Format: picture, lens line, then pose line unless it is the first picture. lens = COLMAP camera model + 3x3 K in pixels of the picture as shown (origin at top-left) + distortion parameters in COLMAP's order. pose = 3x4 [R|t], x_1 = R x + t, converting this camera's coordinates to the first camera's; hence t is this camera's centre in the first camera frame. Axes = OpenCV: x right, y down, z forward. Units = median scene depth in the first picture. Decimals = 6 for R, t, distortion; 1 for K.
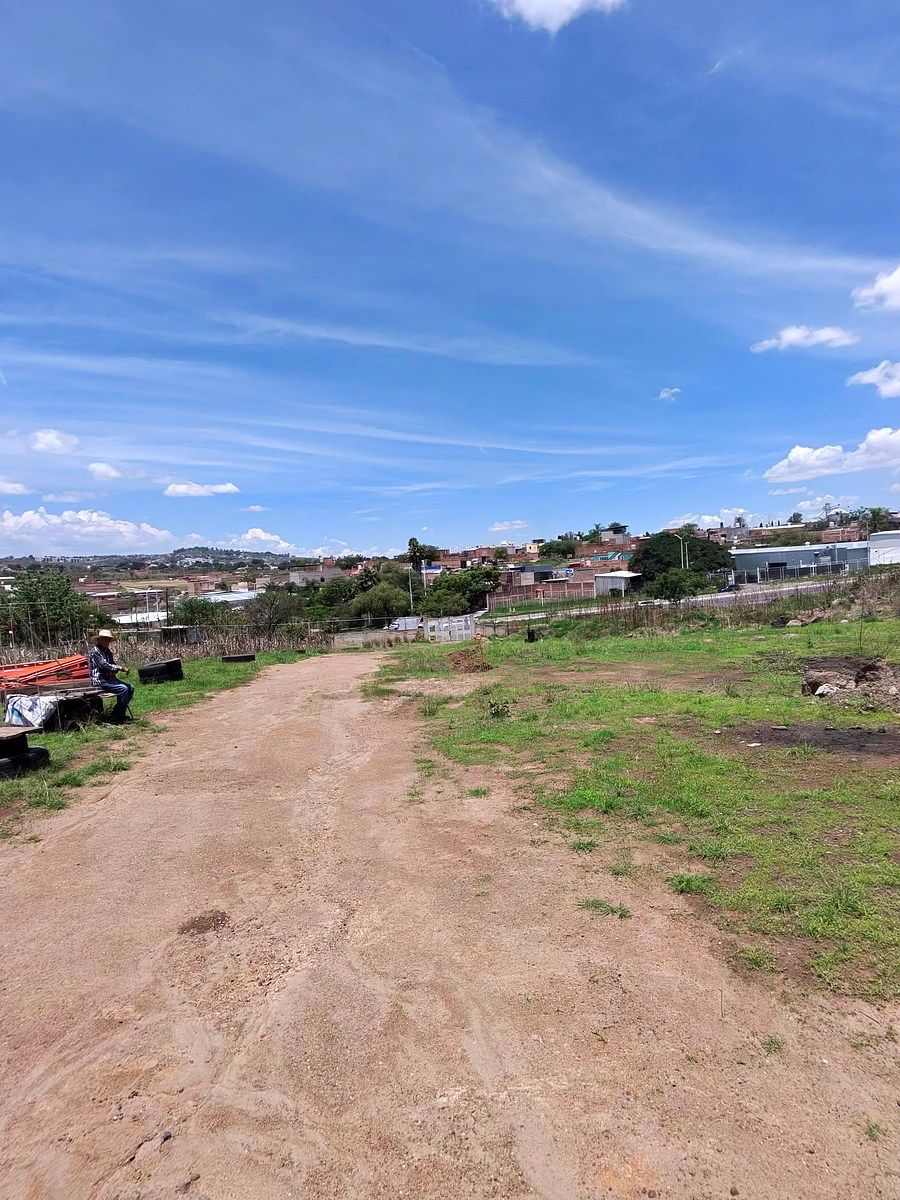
lens RADIAL K [[902.9, 0, 450.0], [0, 902.9, 600.0], [0, 0, 1]] dist [0.000564, 0.002370]
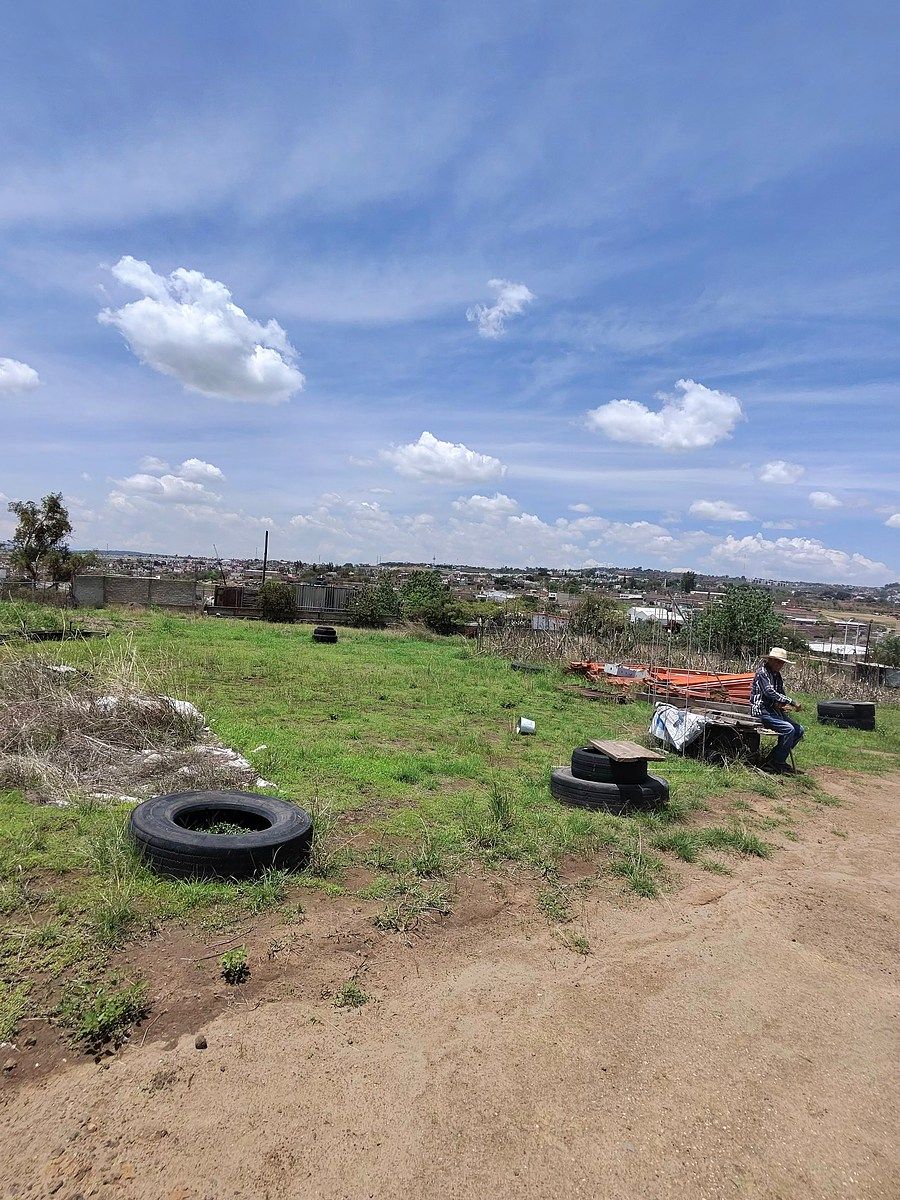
lens RADIAL K [[789.1, 0, 450.0], [0, 789.1, 600.0], [0, 0, 1]] dist [0.015078, 0.000824]
pose [[0.691562, 0.133750, -0.709826, -0.060261], [-0.156402, 0.987121, 0.033622, 0.008147], [0.705181, 0.087767, 0.703574, 0.193092]]
